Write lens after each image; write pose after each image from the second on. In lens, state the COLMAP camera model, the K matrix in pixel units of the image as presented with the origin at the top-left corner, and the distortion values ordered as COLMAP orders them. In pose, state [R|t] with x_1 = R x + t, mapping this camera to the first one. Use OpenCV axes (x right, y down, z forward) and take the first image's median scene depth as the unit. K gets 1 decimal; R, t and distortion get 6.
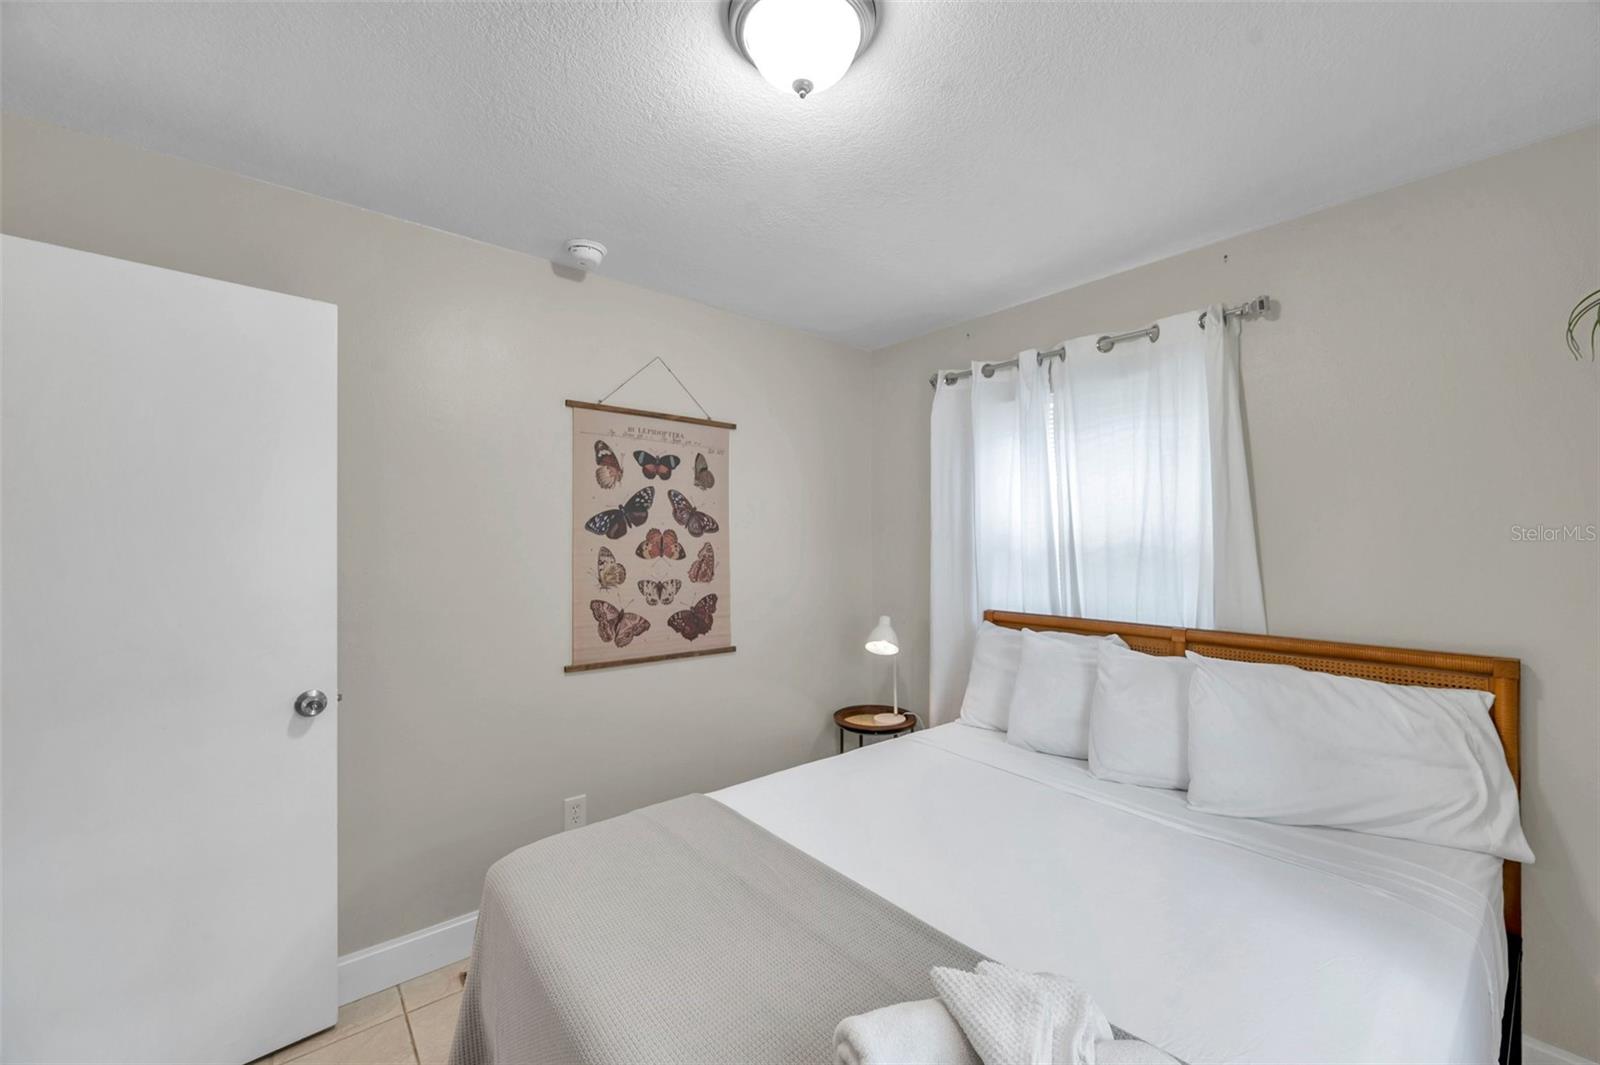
lens RADIAL K [[633.9, 0, 803.4], [0, 633.9, 538.4], [0, 0, 1]] dist [-0.000521, -0.000297]
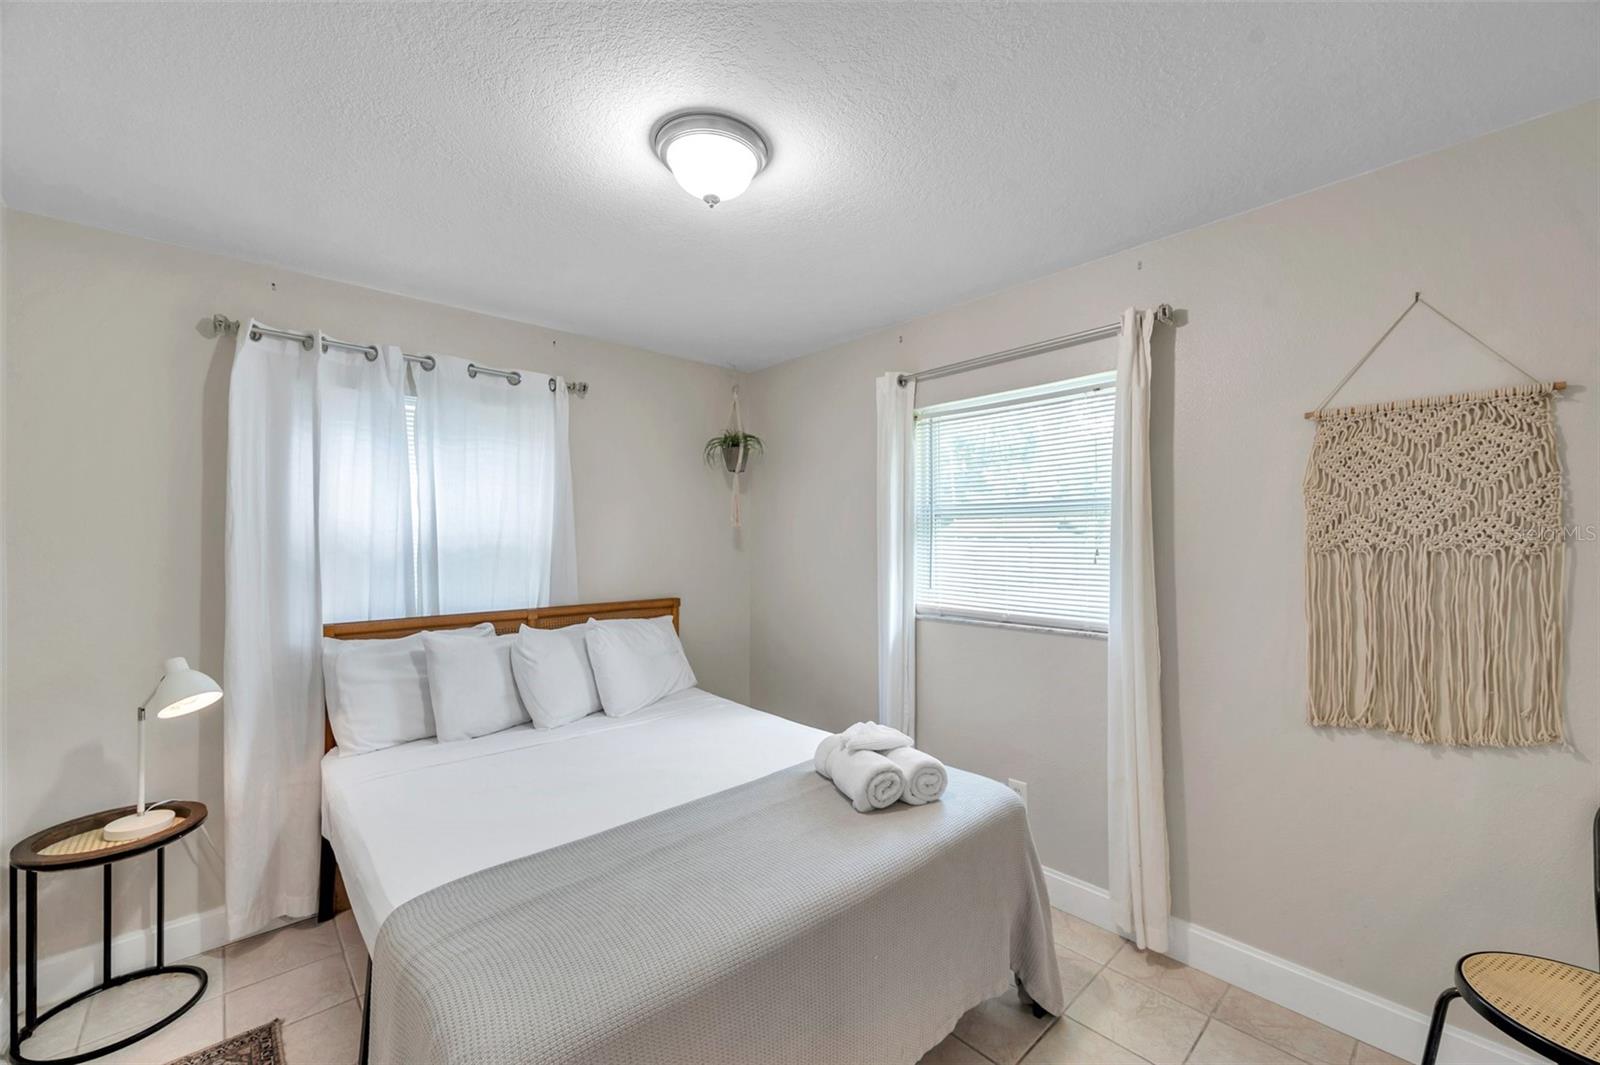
lens RADIAL K [[633.9, 0, 803.4], [0, 633.9, 538.4], [0, 0, 1]] dist [-0.000521, -0.000297]
pose [[-0.048474, 0.002431, 0.998821, -0.726396], [-0.002240, 0.999994, -0.002542, -0.003155], [-0.998822, -0.002360, -0.048468, 0.478659]]
